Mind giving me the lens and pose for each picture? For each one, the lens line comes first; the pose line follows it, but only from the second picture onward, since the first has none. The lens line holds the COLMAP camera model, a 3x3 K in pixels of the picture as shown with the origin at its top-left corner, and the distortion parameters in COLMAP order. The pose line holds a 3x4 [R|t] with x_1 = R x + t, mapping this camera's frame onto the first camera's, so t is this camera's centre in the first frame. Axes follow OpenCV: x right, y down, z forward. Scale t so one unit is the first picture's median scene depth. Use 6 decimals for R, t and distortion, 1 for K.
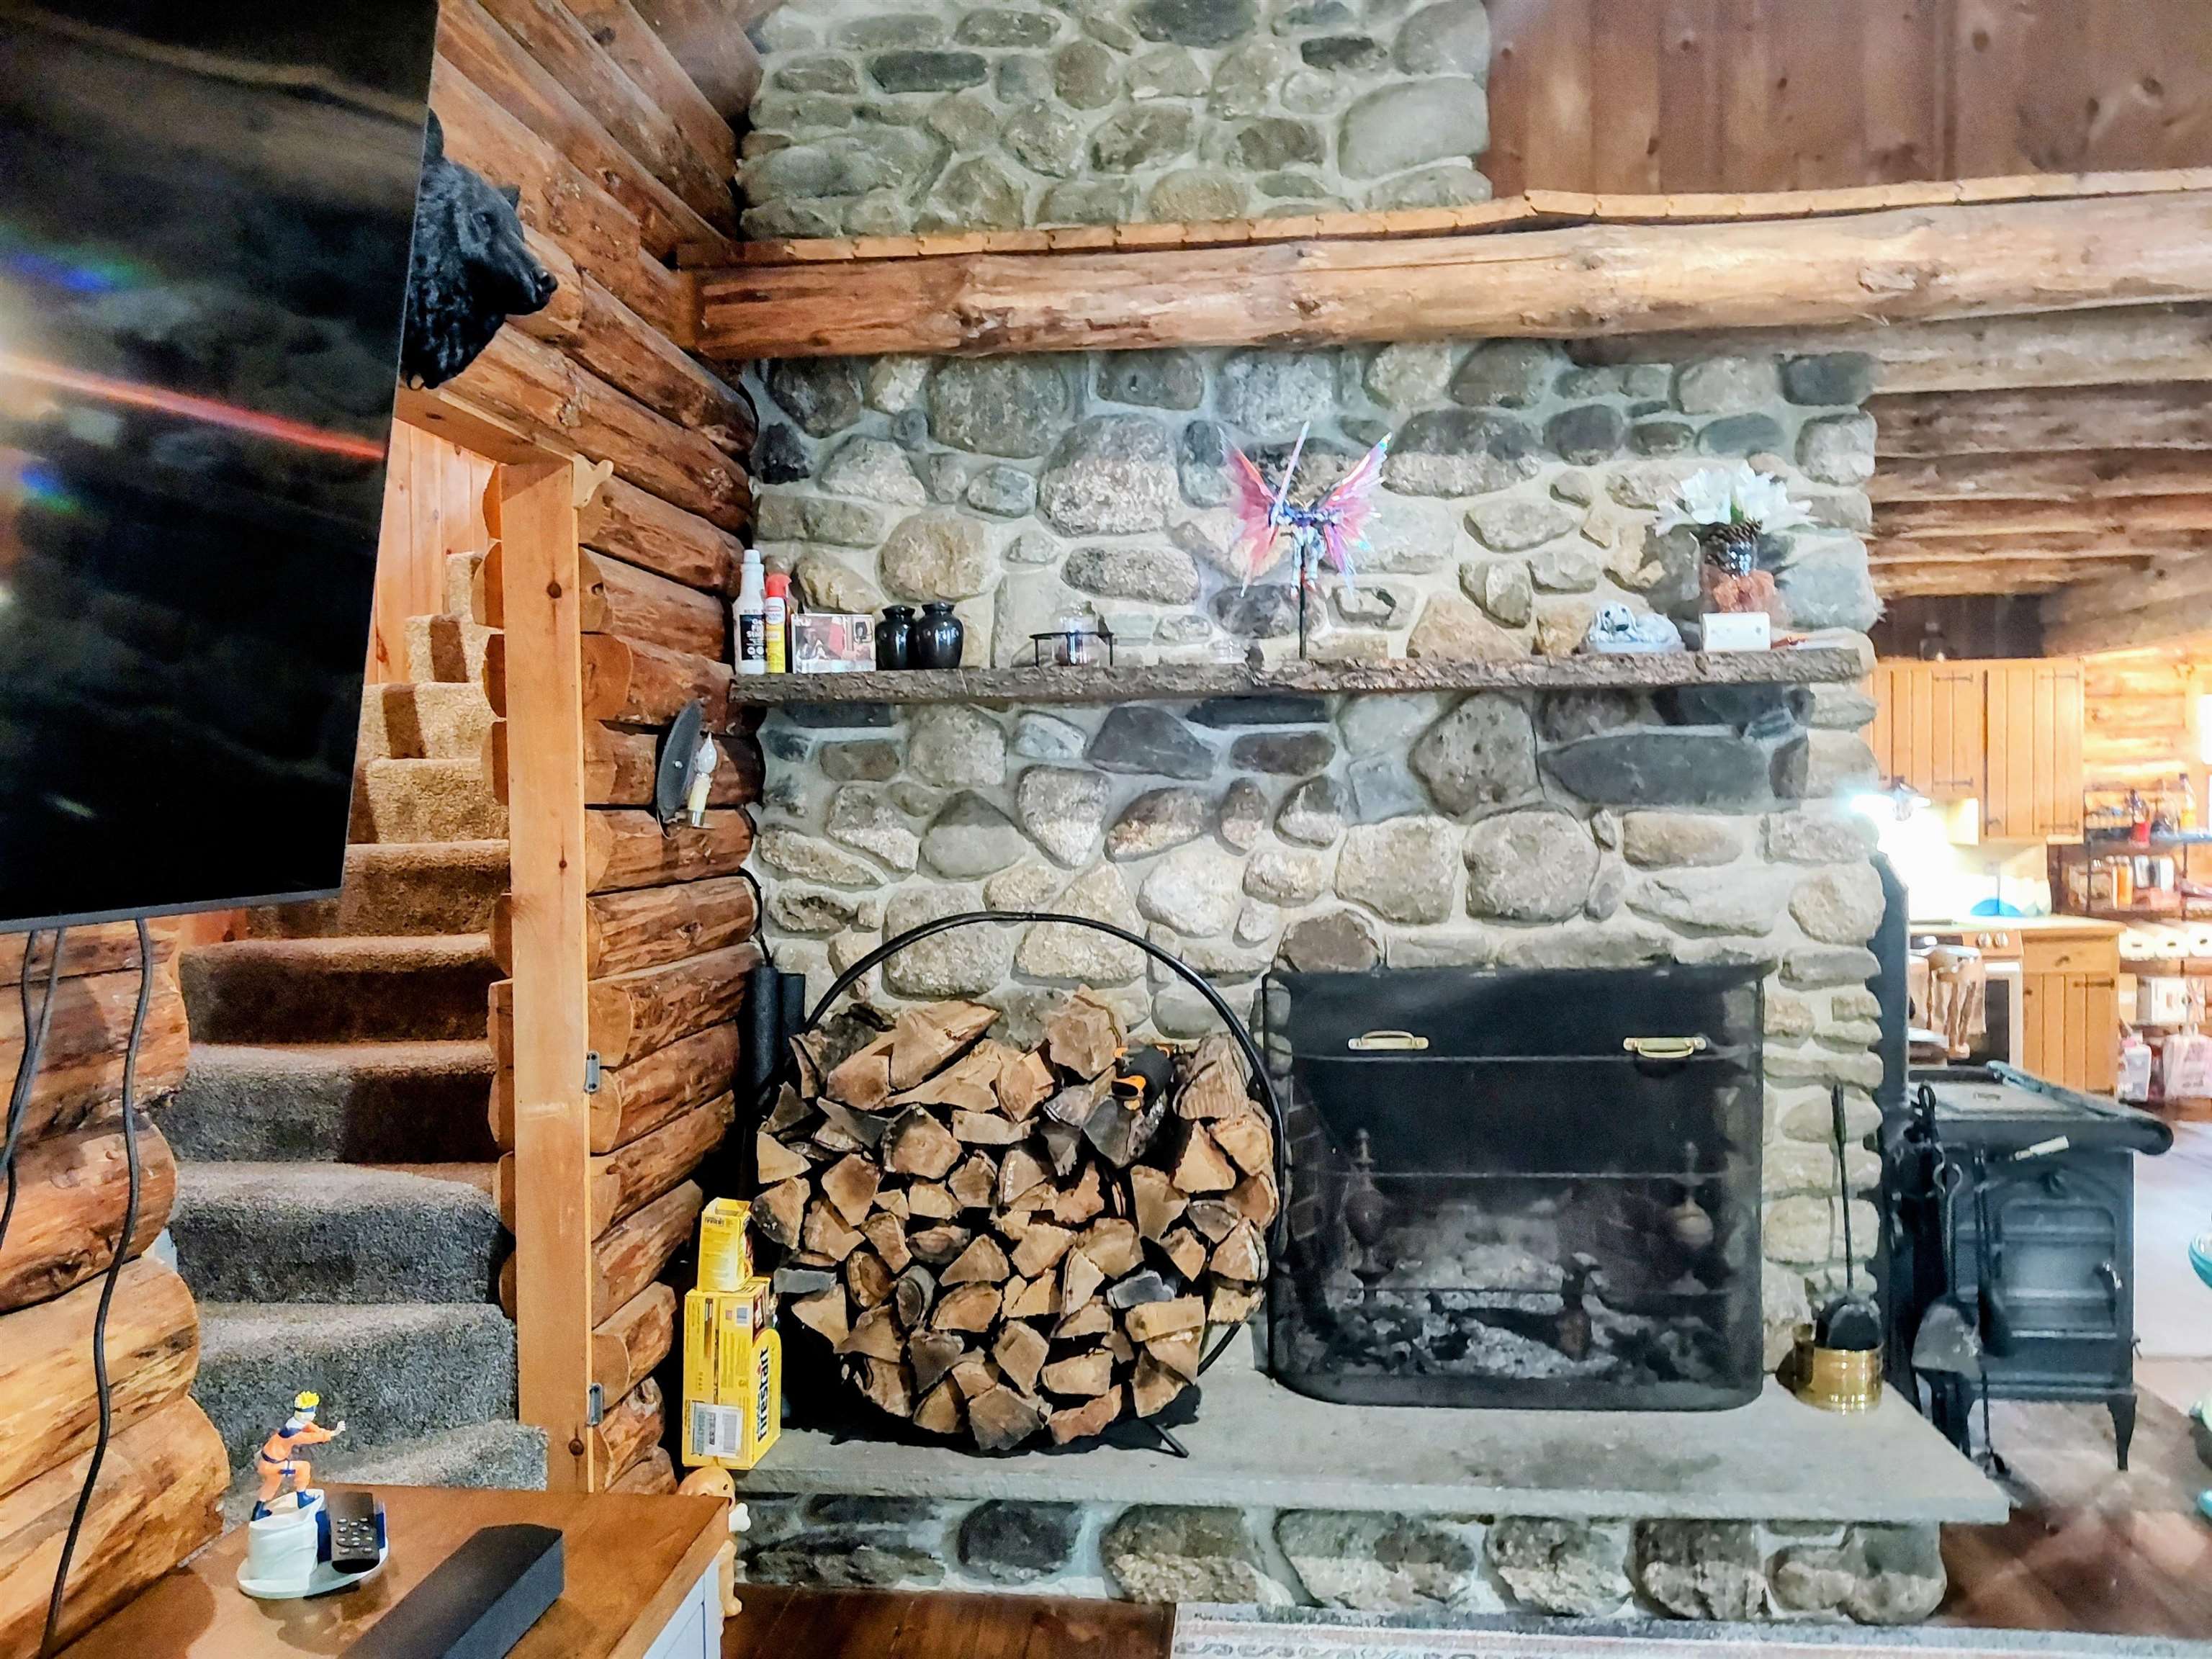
lens RADIAL K [[1536.8, 0, 1125.0], [0, 1536.8, 876.9], [0, 0, 1]] dist [0.038881, -0.048191]
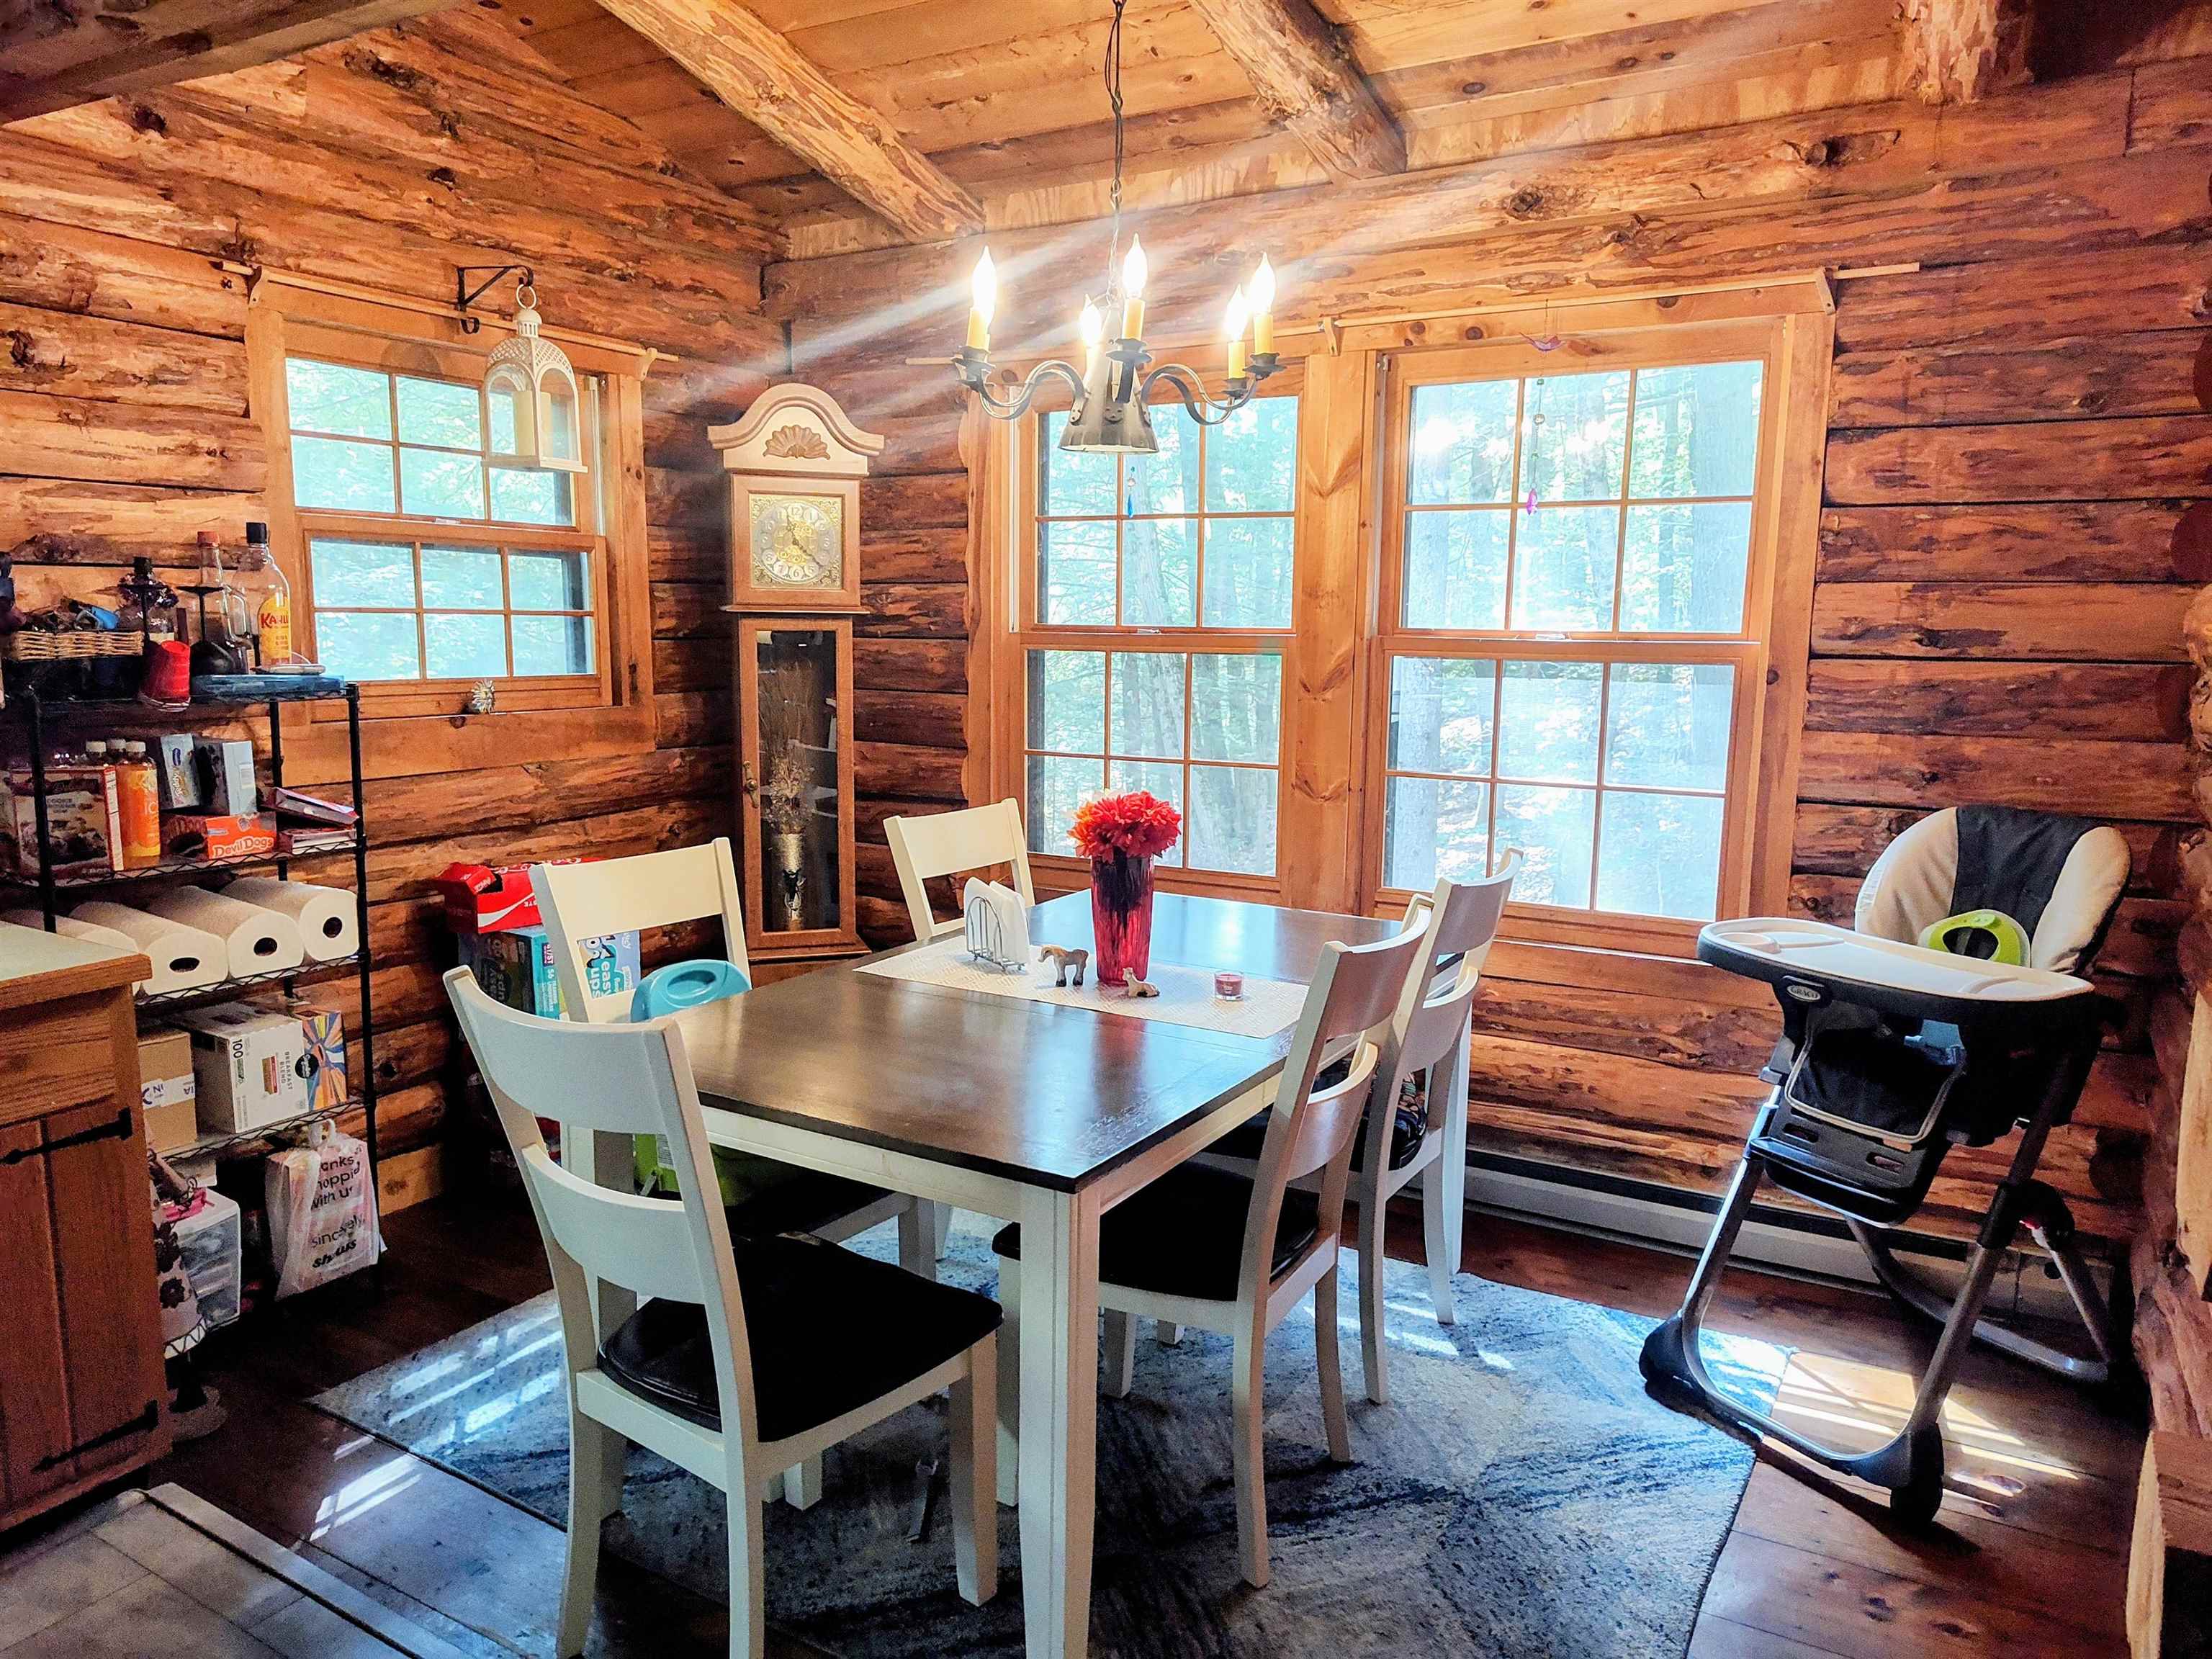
lens RADIAL K [[1536.8, 0, 1100.3], [0, 1536.8, 838.1], [0, 0, 1]] dist [0.038881, -0.048191]
pose [[0.440533, -0.113833, 0.890490, 0.406332], [0.012959, 0.992631, 0.120479, -0.031233], [-0.897643, -0.041535, 0.438762, 0.615092]]
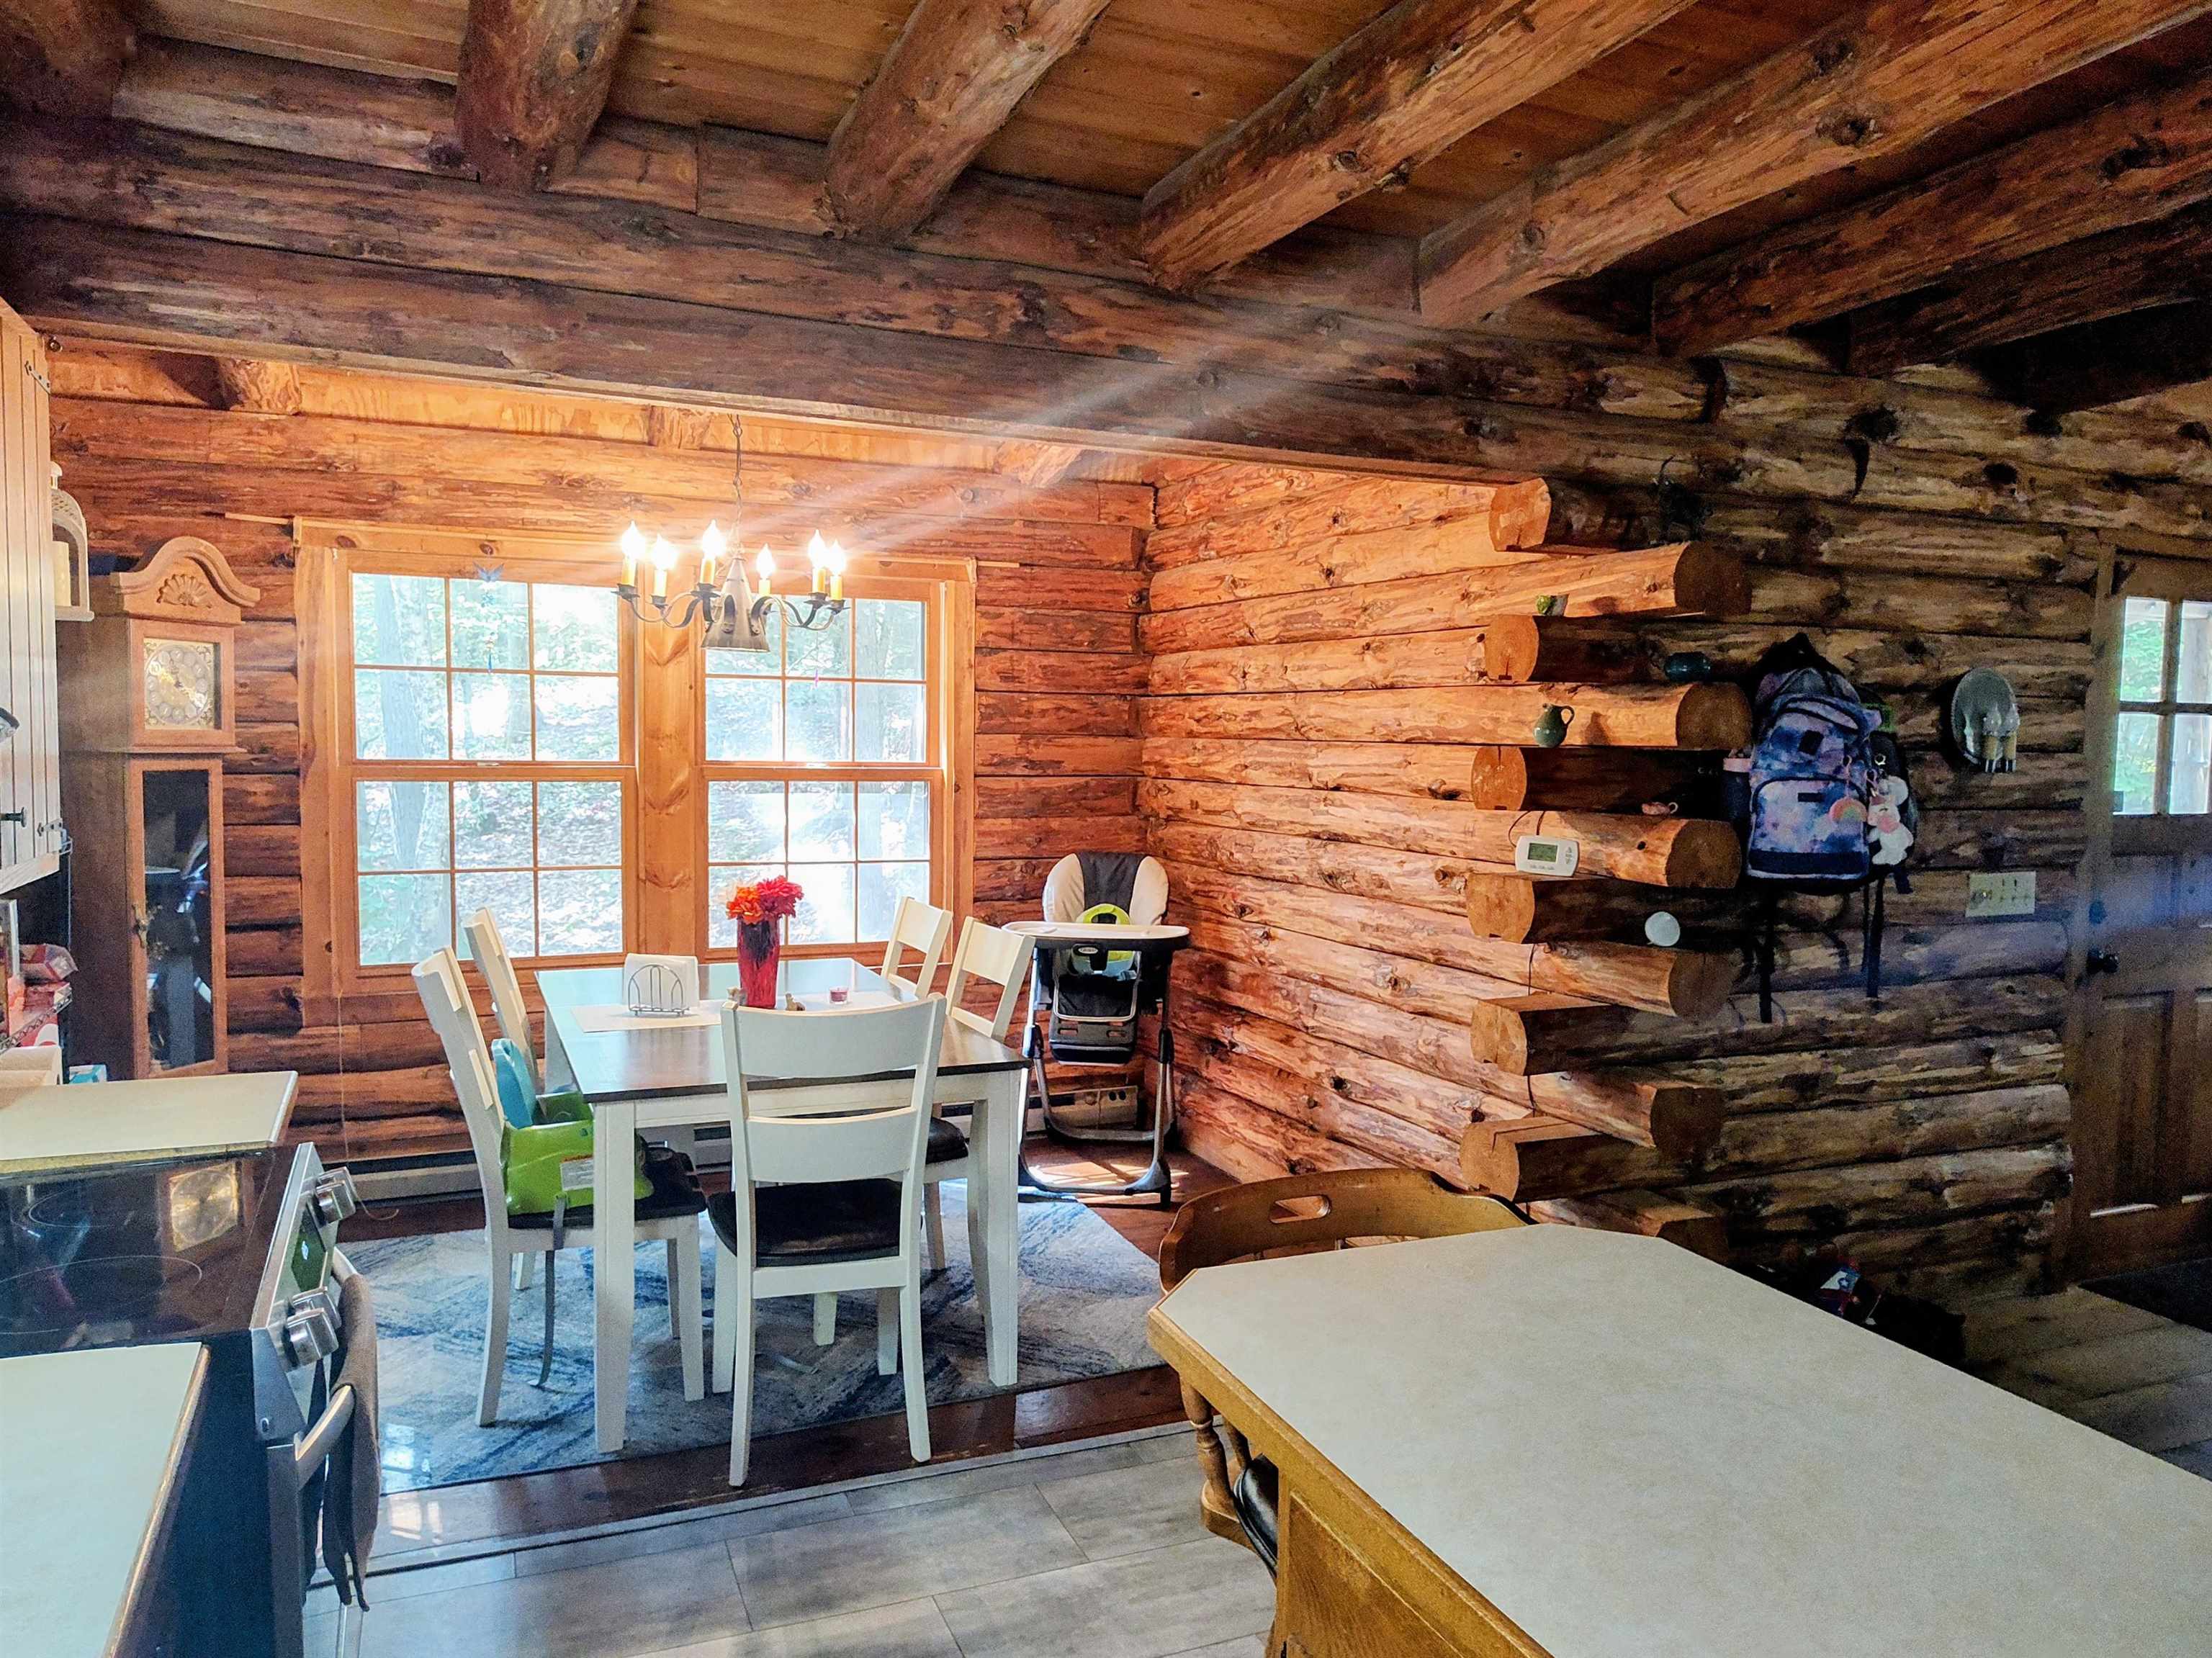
lens RADIAL K [[1536.6, 0, 1093.0], [0, 1536.6, 834.2], [0, 0, 1]] dist [0.038881, -0.048191]
pose [[-0.469565, -0.052096, 0.881360, 0.192288], [0.019867, 0.997381, 0.069538, -0.050083], [-0.882674, 0.050162, -0.467301, 0.939618]]
